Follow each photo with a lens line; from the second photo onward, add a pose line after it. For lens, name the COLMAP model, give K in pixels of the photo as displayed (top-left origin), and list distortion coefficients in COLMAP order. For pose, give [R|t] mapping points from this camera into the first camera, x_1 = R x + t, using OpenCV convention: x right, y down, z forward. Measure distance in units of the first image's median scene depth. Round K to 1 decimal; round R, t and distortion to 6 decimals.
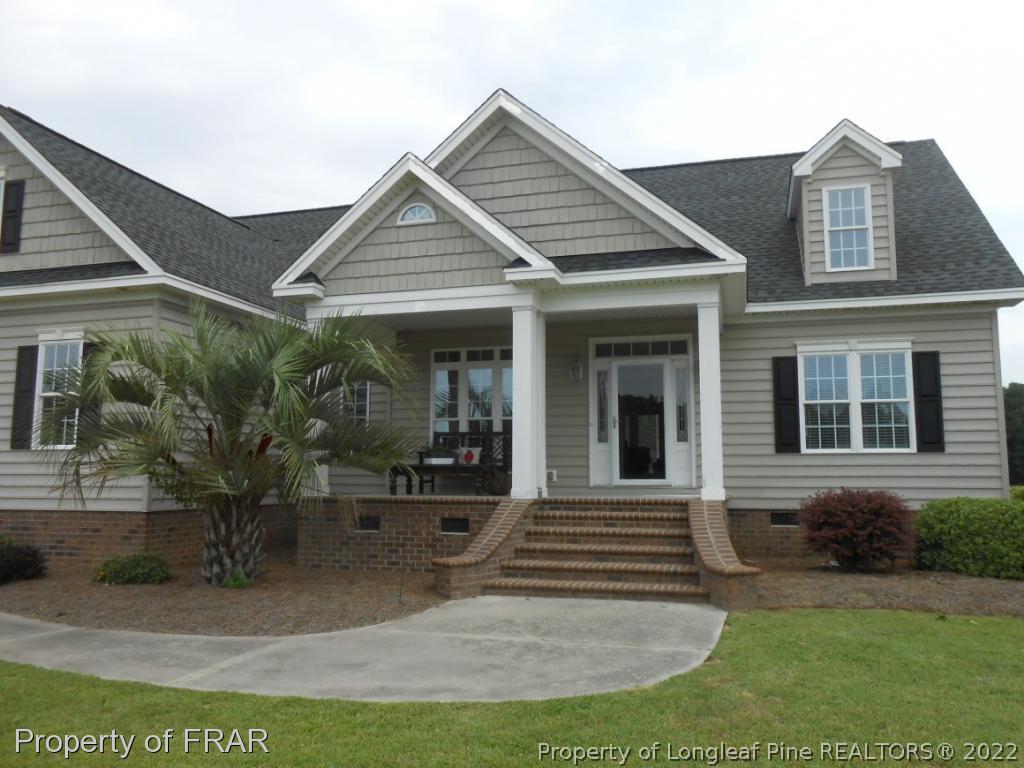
lens RADIAL K [[800.0, 0, 505.0], [0, 800.0, 382.2], [0, 0, 1]] dist [-0.046739, 0.064387]
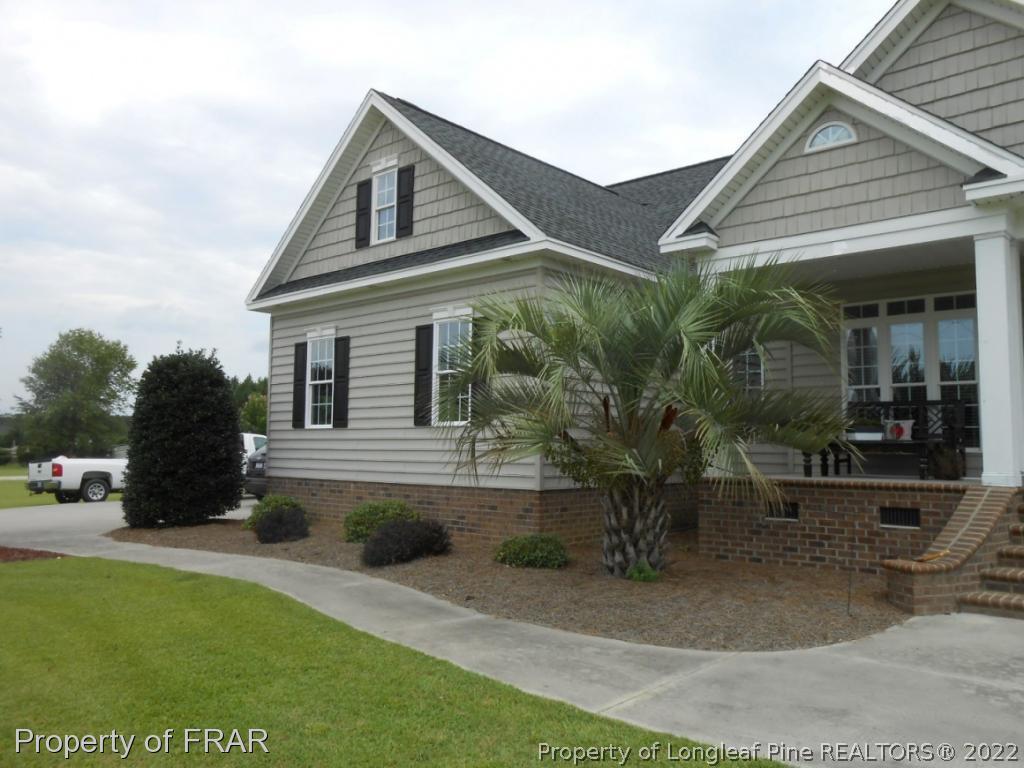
lens RADIAL K [[800.0, 0, 503.9], [0, 800.0, 379.8], [0, 0, 1]] dist [-0.046739, 0.064387]
pose [[0.904692, -0.030298, -0.424987, -0.075168], [0.041904, 0.998960, 0.017986, 0.010840], [0.424000, -0.034080, 0.905021, 0.112533]]
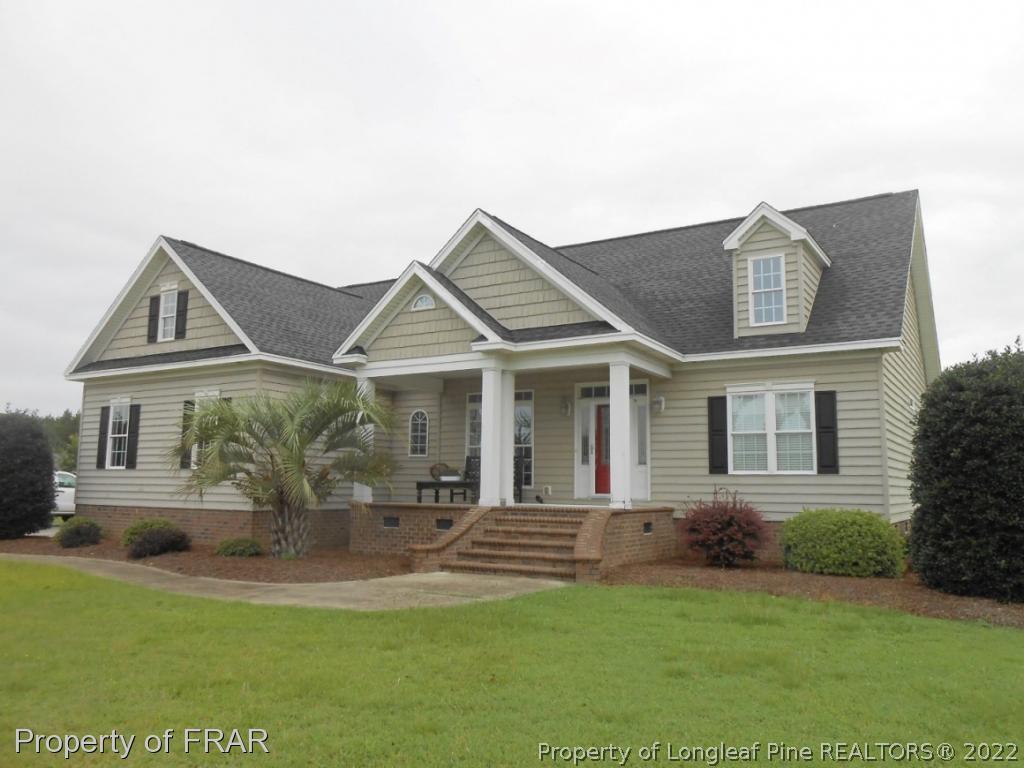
lens RADIAL K [[800.0, 0, 503.0], [0, 800.0, 375.8], [0, 0, 1]] dist [-0.046739, 0.064387]
pose [[0.963760, -0.026721, -0.265430, 0.396223], [0.020316, 0.999433, -0.026845, -0.040988], [0.265997, 0.020480, 0.963756, -0.319025]]
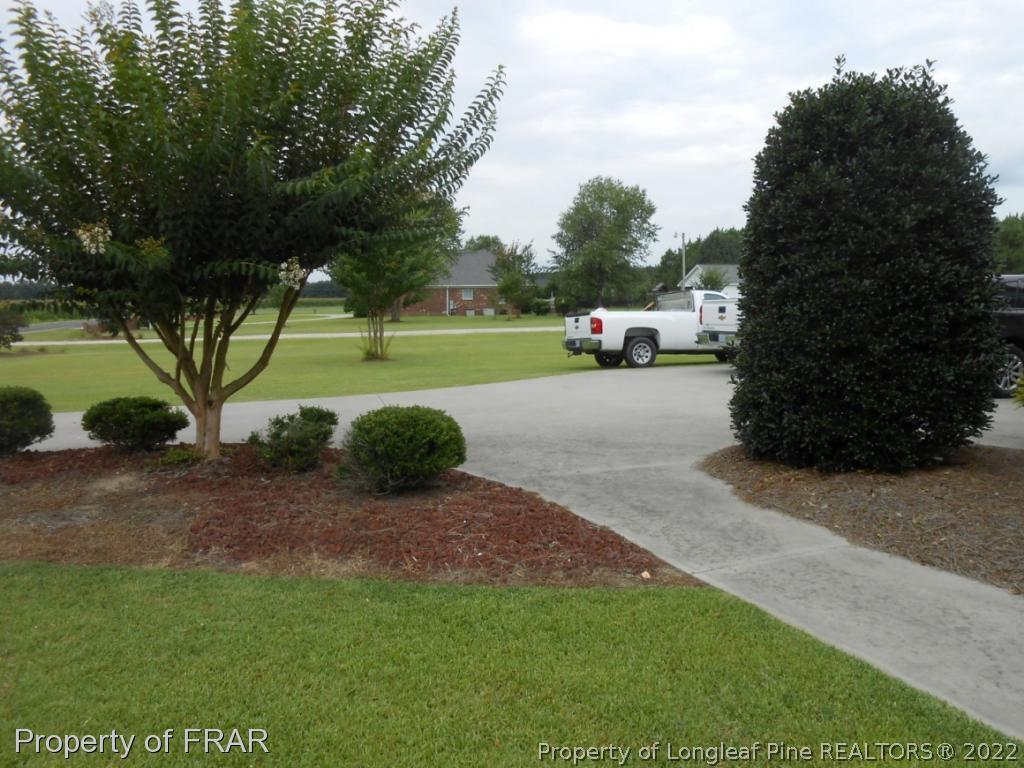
lens RADIAL K [[800.0, 0, 519.1], [0, 800.0, 384.2], [0, 0, 1]] dist [-0.046739, 0.064387]
pose [[0.512650, 0.086798, -0.854199, -0.684464], [0.111956, 0.979625, 0.166734, 0.059934], [0.851267, -0.181109, 0.492487, 0.517606]]
